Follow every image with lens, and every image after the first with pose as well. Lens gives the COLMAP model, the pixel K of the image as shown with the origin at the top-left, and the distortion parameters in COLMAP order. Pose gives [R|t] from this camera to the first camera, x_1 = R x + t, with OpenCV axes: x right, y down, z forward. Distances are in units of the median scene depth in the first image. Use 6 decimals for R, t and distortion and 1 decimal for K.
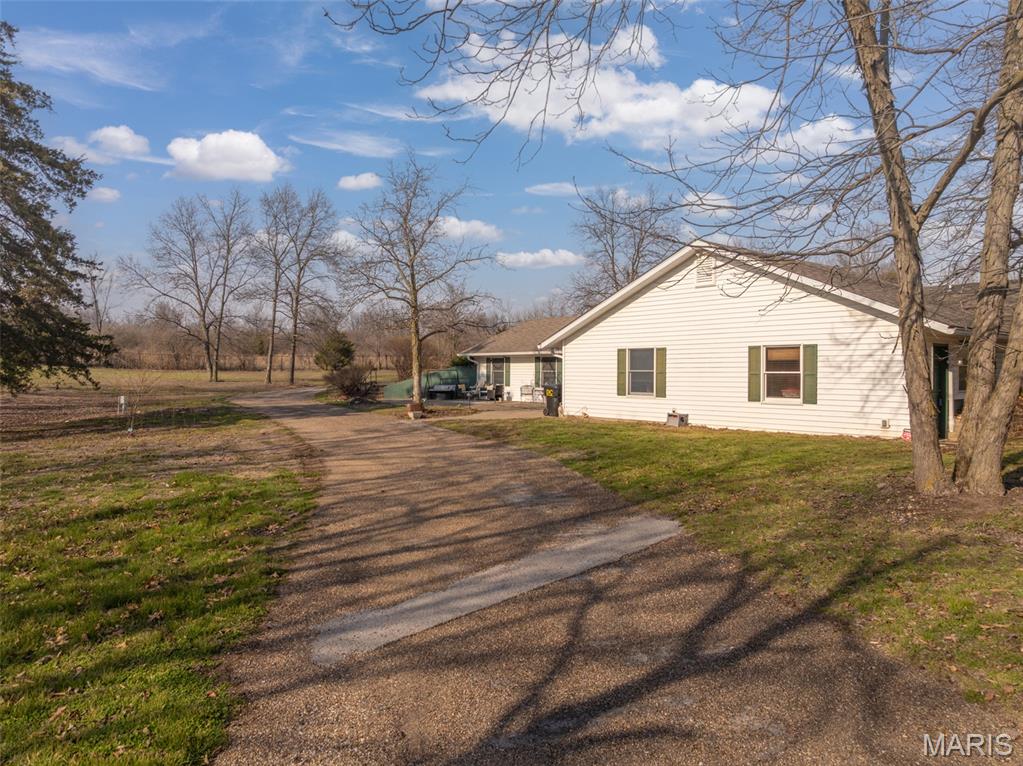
lens RADIAL K [[718.2, 0, 510.6], [0, 718.2, 381.0], [0, 0, 1]] dist [-0.052578, 0.026755]
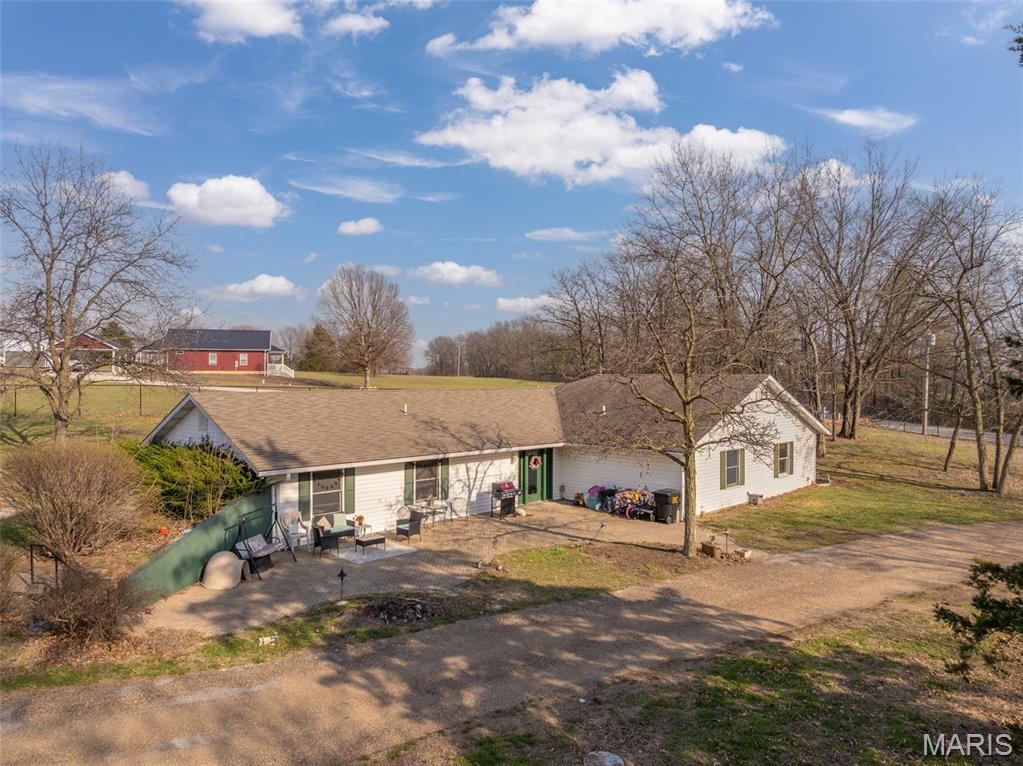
lens RADIAL K [[718.2, 0, 516.8], [0, 718.2, 381.3], [0, 0, 1]] dist [-0.052578, 0.026755]
pose [[-0.114672, -0.013246, 0.993315, -0.145032], [0.006718, 0.999878, 0.014109, -0.026225], [-0.993381, 0.008291, -0.114569, 0.213057]]
